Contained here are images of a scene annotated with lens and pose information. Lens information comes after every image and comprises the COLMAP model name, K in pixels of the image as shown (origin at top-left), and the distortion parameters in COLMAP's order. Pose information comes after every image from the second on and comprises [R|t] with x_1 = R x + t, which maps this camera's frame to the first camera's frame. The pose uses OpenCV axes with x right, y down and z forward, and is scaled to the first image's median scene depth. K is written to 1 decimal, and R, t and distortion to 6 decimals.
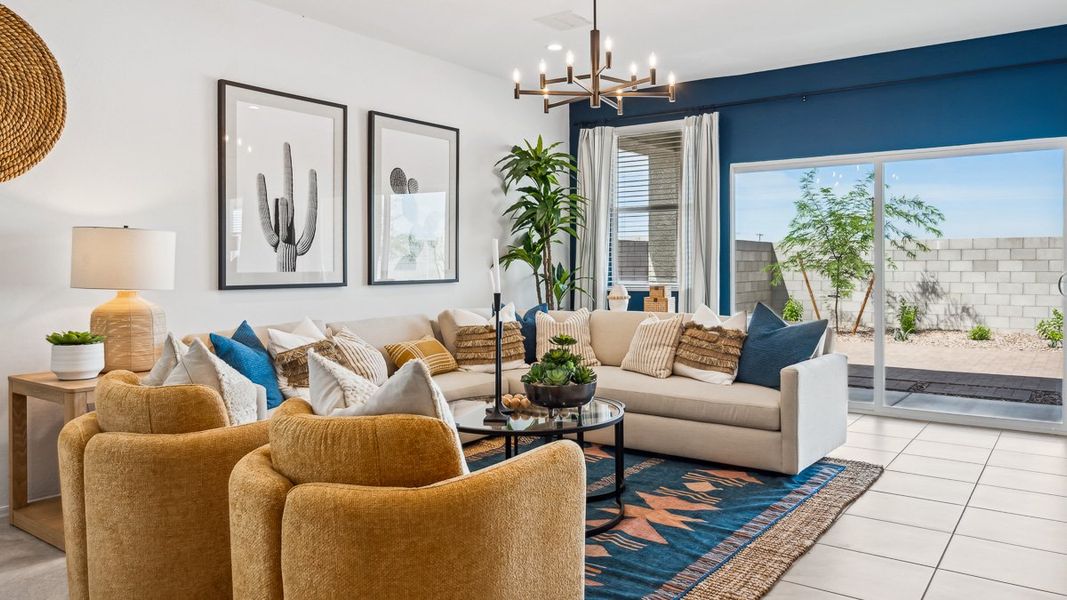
lens RADIAL K [[765.3, 0, 536.4], [0, 765.3, 270.7], [0, 0, 1]] dist [0.001584, 0.000140]
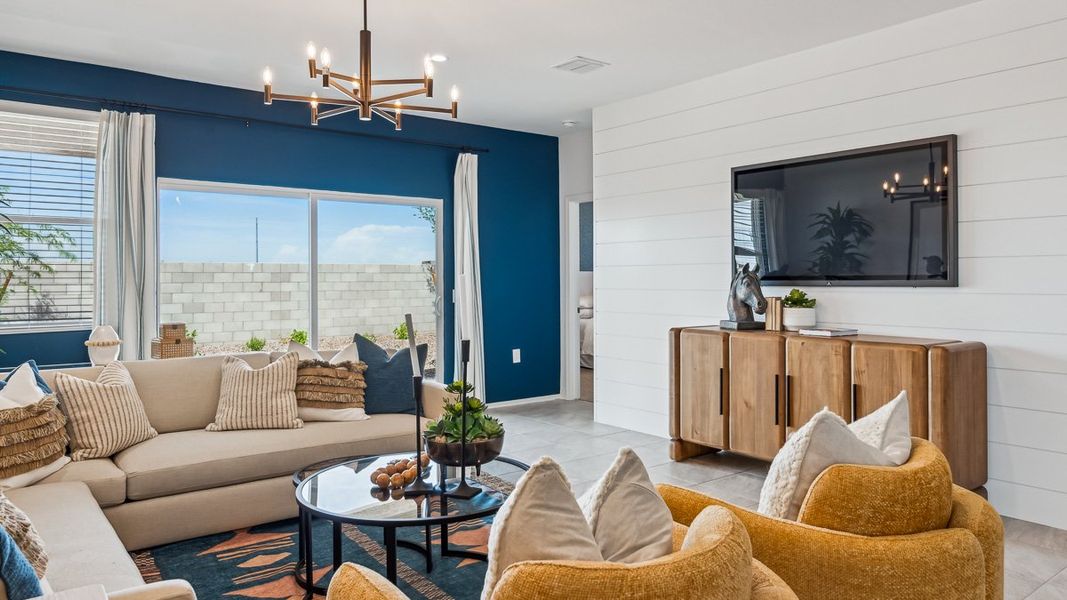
lens RADIAL K [[714.2, 0, 533.8], [0, 714.2, 278.8], [0, 0, 1]] dist [-0.000180, -0.000087]
pose [[0.283939, -0.002282, 0.958840, -0.505233], [0.013204, 0.999912, -0.001531, -0.023824], [-0.958751, 0.013095, 0.283944, 0.467202]]
